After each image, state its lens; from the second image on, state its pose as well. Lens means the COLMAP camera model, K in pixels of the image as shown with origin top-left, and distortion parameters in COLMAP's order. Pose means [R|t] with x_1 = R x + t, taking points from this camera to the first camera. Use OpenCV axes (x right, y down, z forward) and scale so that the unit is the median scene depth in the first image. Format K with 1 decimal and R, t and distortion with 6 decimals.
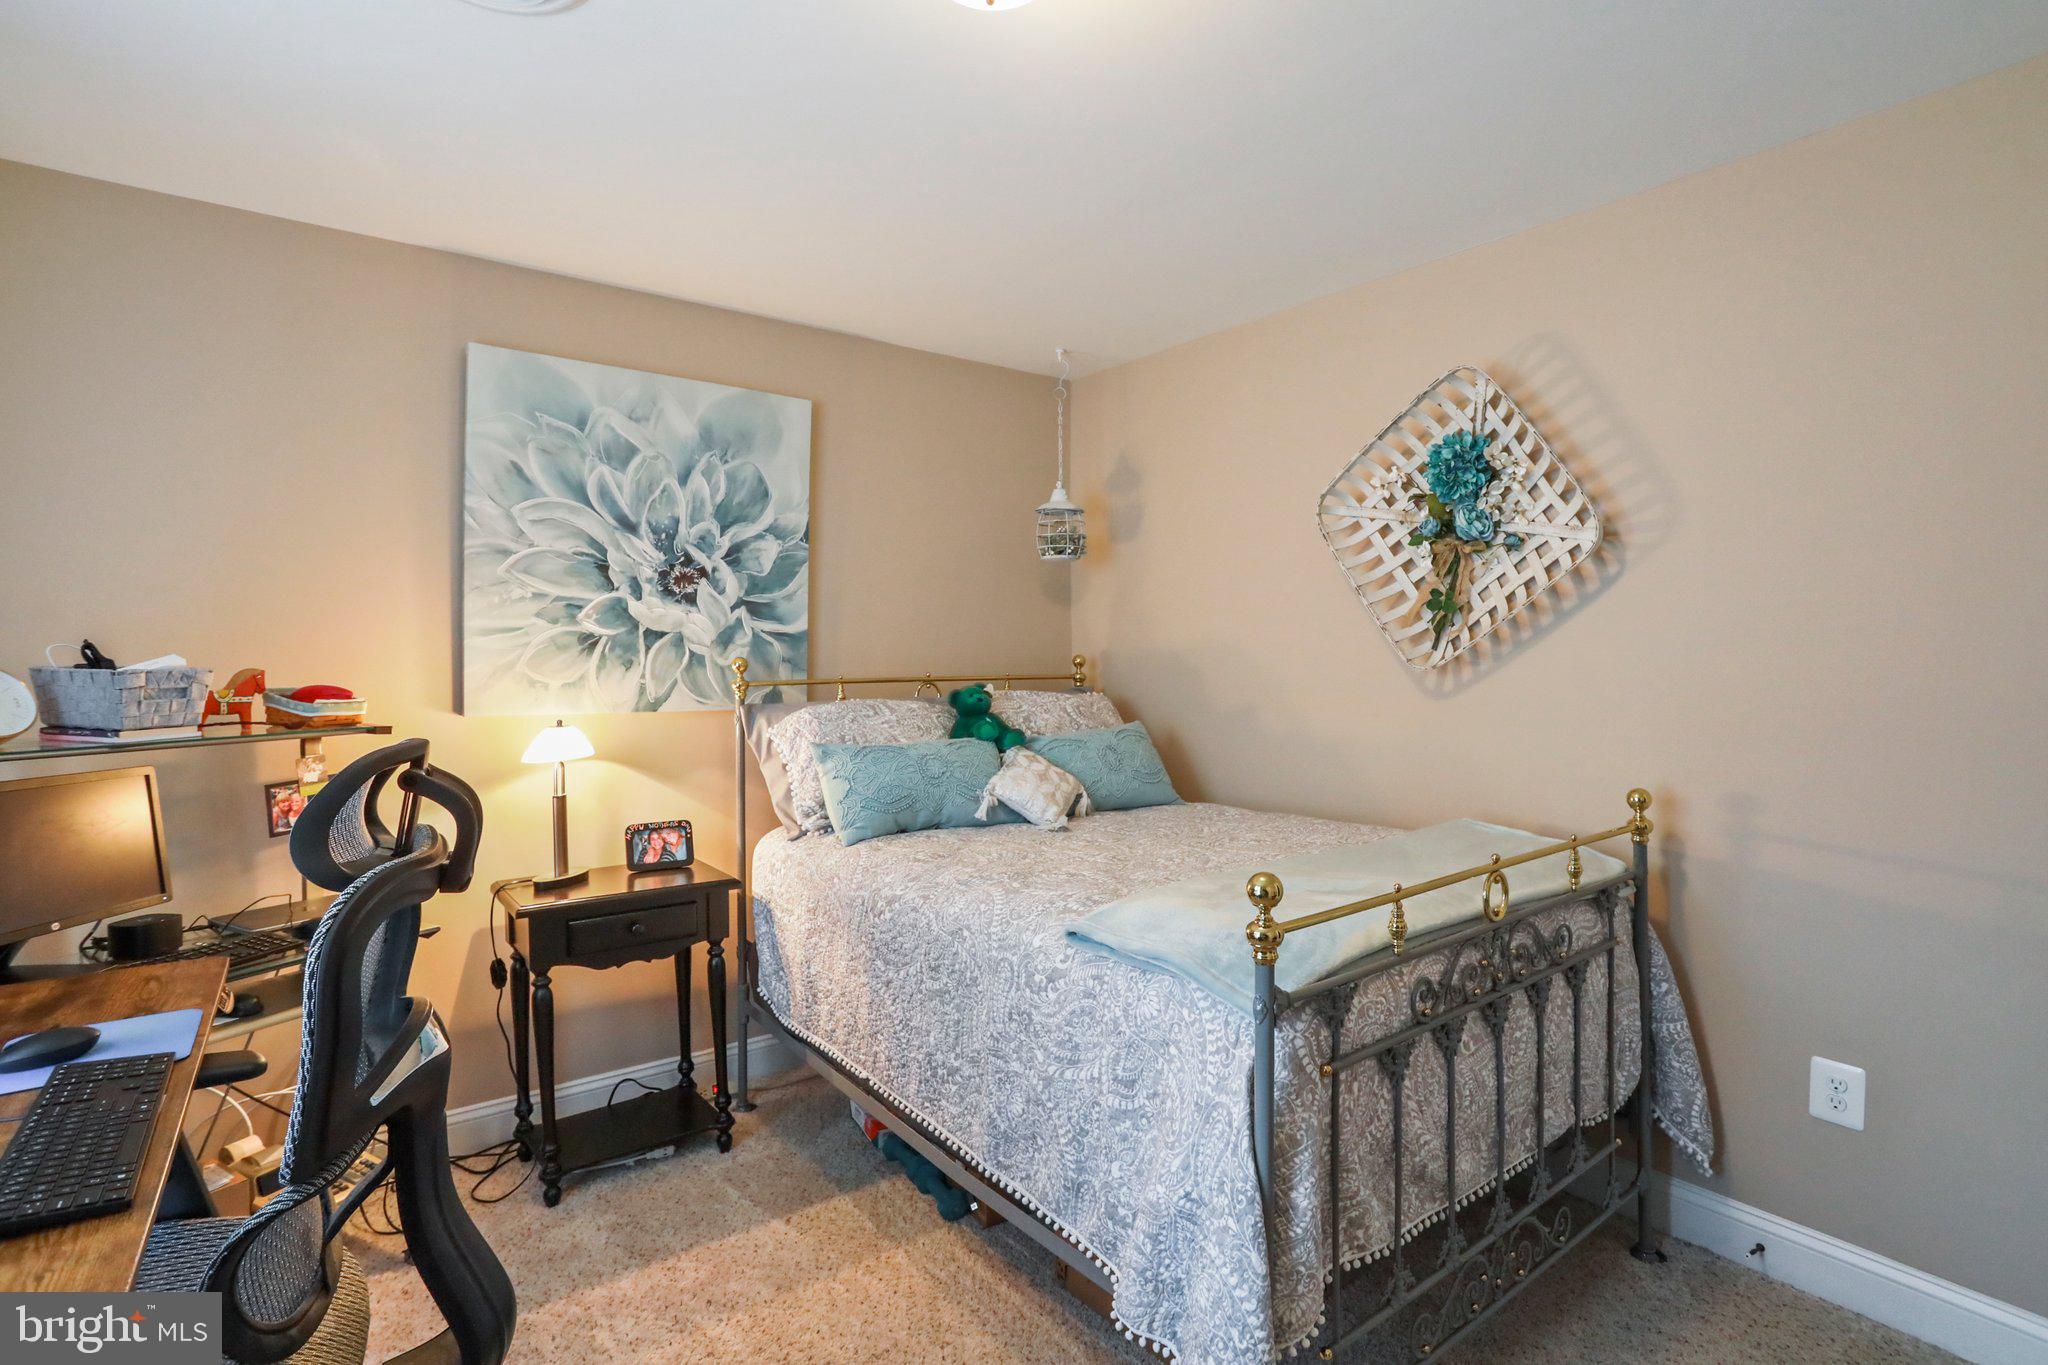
lens RADIAL K [[993.3, 0, 1027.4], [0, 993.3, 657.0], [0, 0, 1]] dist [-0.056057, 0.029567]
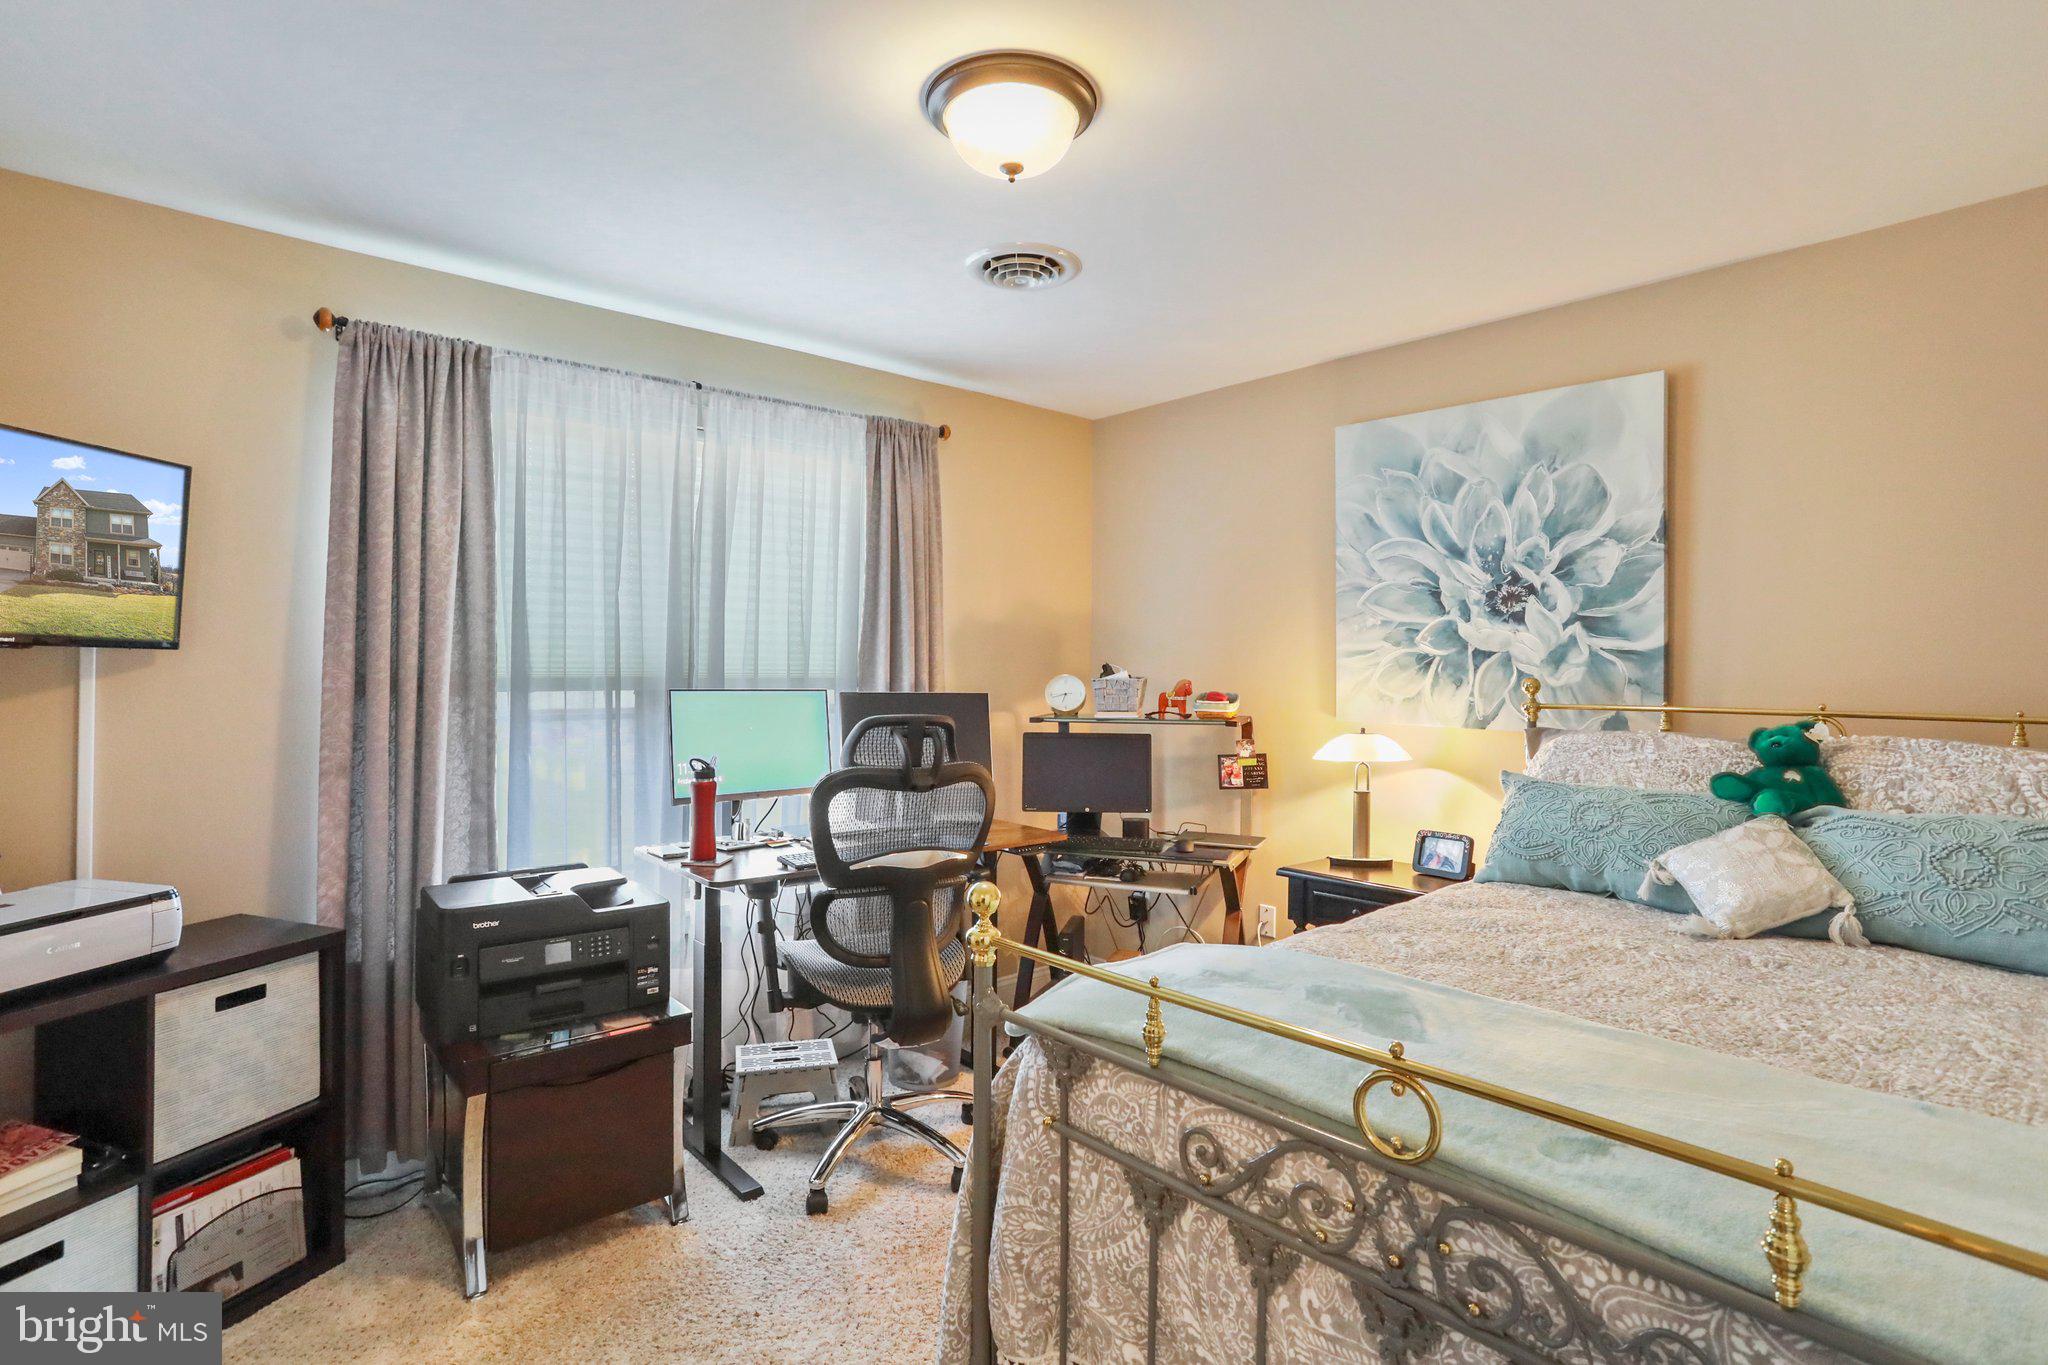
lens RADIAL K [[993.3, 0, 1027.4], [0, 993.3, 657.0], [0, 0, 1]] dist [-0.056057, 0.029567]
pose [[0.090354, -0.006172, -0.995891, 0.603738], [-0.008690, 0.999938, -0.006986, -0.008684], [0.995872, 0.009285, 0.090294, 0.434000]]
